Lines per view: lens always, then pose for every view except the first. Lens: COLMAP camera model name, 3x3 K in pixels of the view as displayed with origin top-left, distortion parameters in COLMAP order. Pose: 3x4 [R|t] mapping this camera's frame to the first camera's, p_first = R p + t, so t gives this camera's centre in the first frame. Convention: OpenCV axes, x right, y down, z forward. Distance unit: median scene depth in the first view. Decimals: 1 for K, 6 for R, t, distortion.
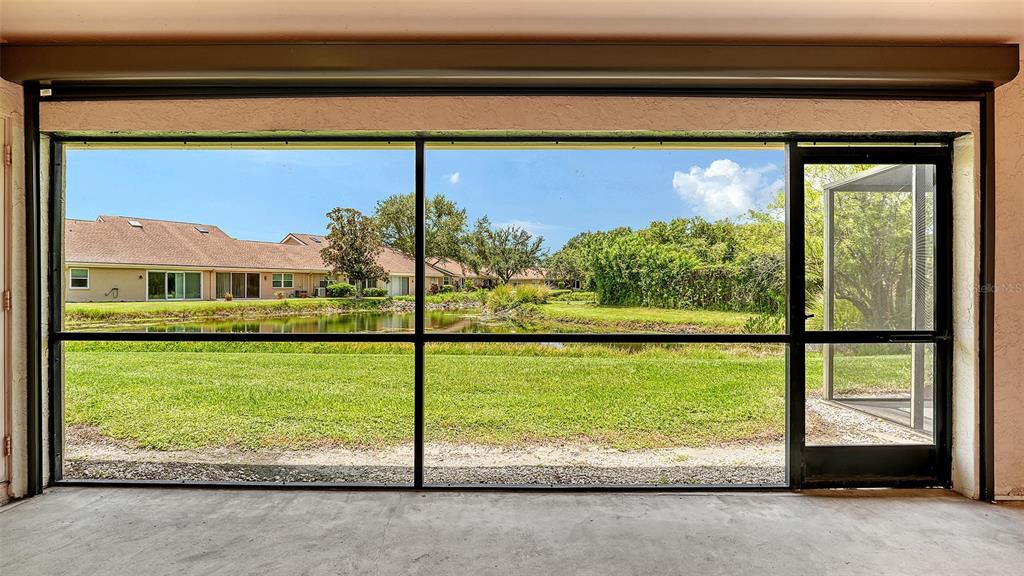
lens RADIAL K [[472.6, 0, 510.4], [0, 472.6, 286.1], [0, 0, 1]] dist [-0.012274, -0.000724]
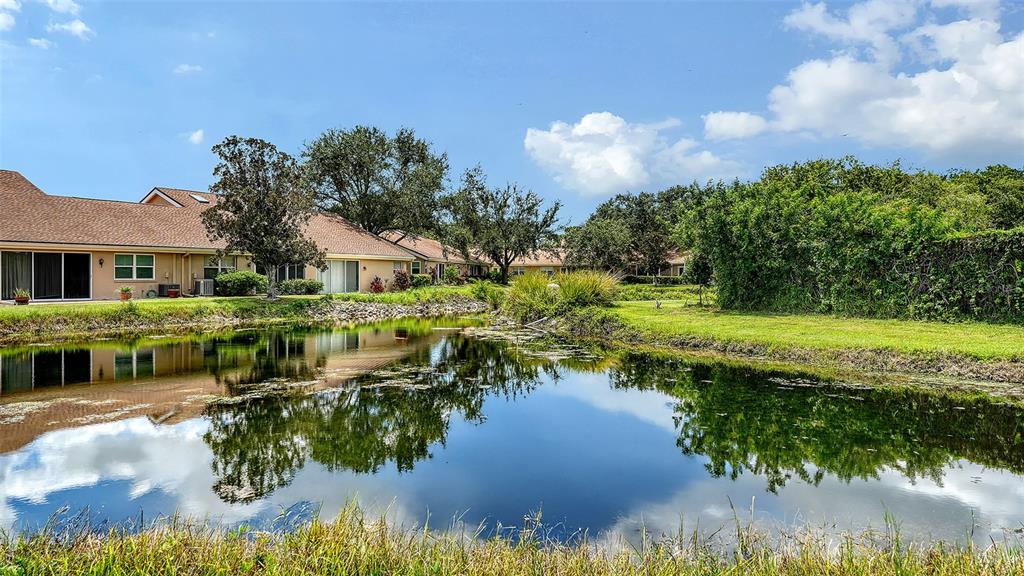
lens RADIAL K [[663.3, 0, 508.7], [0, 663.3, 278.6], [0, 0, 1]] dist [0.018574, 0.005689]
pose [[0.999747, -0.003365, 0.022227, -0.066607], [0.003296, 0.999990, 0.003129, 0.001525], [-0.022238, -0.003054, 0.999748, 0.237351]]
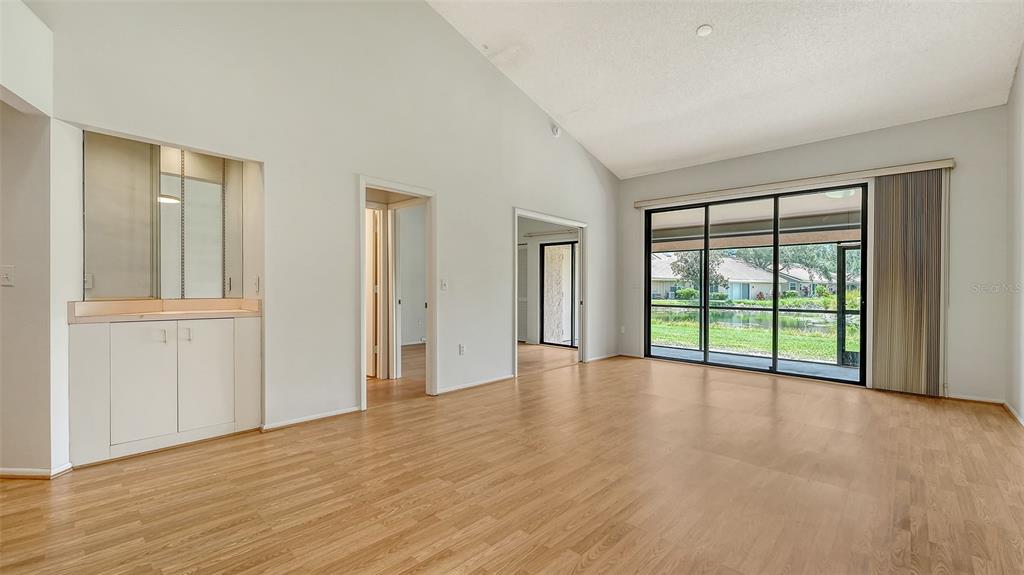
lens RADIAL K [[412.4, 0, 508.3], [0, 412.4, 287.8], [0, 0, 1]] dist [0.001638, 0.000062]
pose [[0.725501, 0.003459, -0.688212, 0.072276], [-0.008134, 0.999961, -0.003549, -0.000549], [0.688173, 0.008173, 0.725501, -0.176047]]
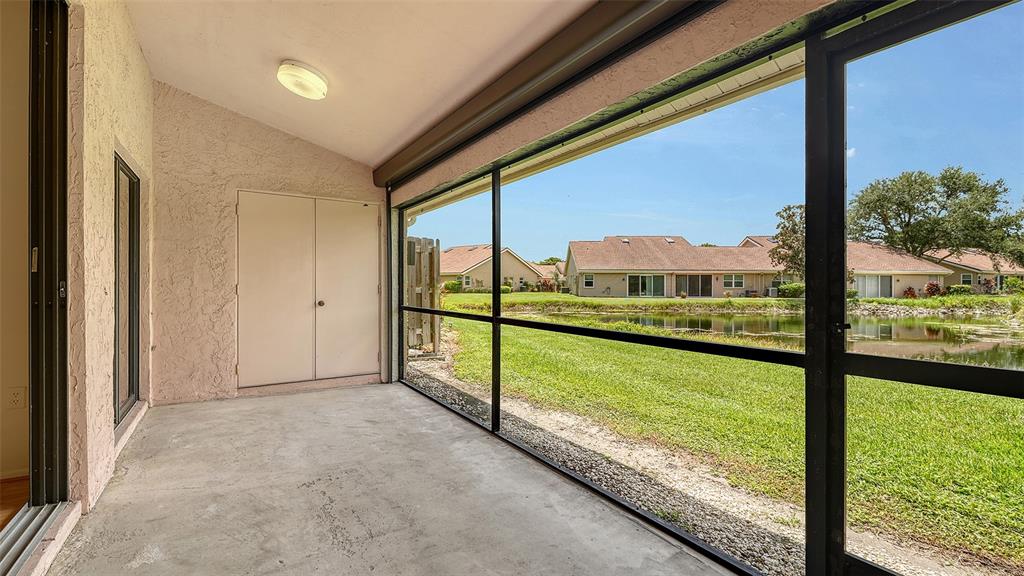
lens RADIAL K [[431.4, 0, 509.6], [0, 431.4, 288.5], [0, 0, 1]] dist [-0.001012, -0.000751]
pose [[0.552321, 0.005139, -0.833616, 0.071414], [-0.001562, 0.999986, 0.005129, 0.001297], [0.833630, -0.001530, 0.552321, 0.031292]]
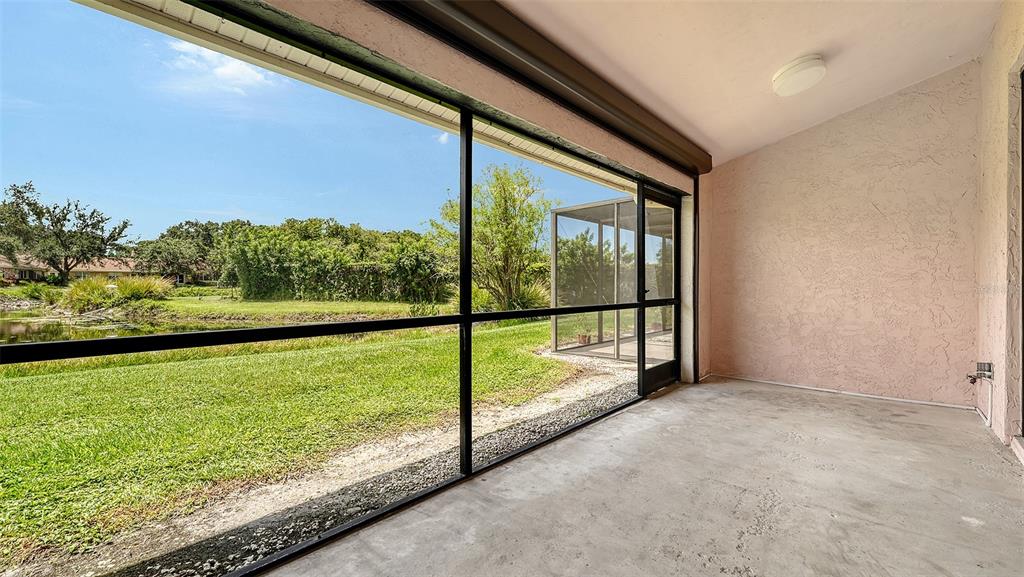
lens RADIAL K [[414.4, 0, 513.3], [0, 414.4, 287.9], [0, 0, 1]] dist [0.005780, -0.001297]
pose [[0.669621, -0.006104, 0.742678, -0.064430], [-0.004893, 0.999908, 0.012630, 0.003007], [-0.742687, -0.012091, 0.669530, 0.031749]]
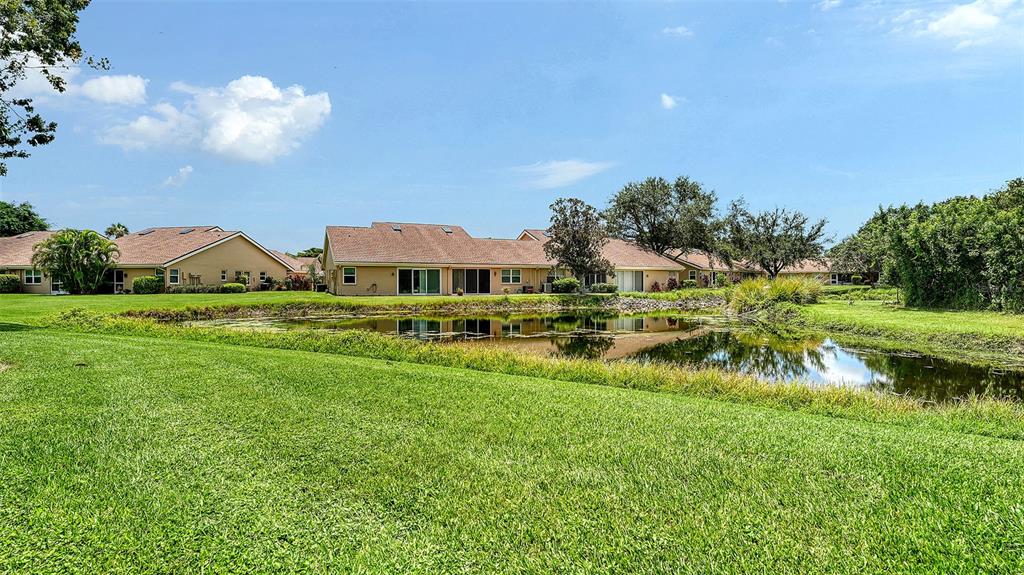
lens RADIAL K [[490.9, 0, 509.1], [0, 490.9, 285.4], [0, 0, 1]] dist [-0.014257, -0.000008]
pose [[0.867601, -0.001697, -0.497257, 0.041058], [0.004502, 0.999980, 0.004442, 0.003953], [0.497240, -0.006093, 0.867592, 0.111625]]
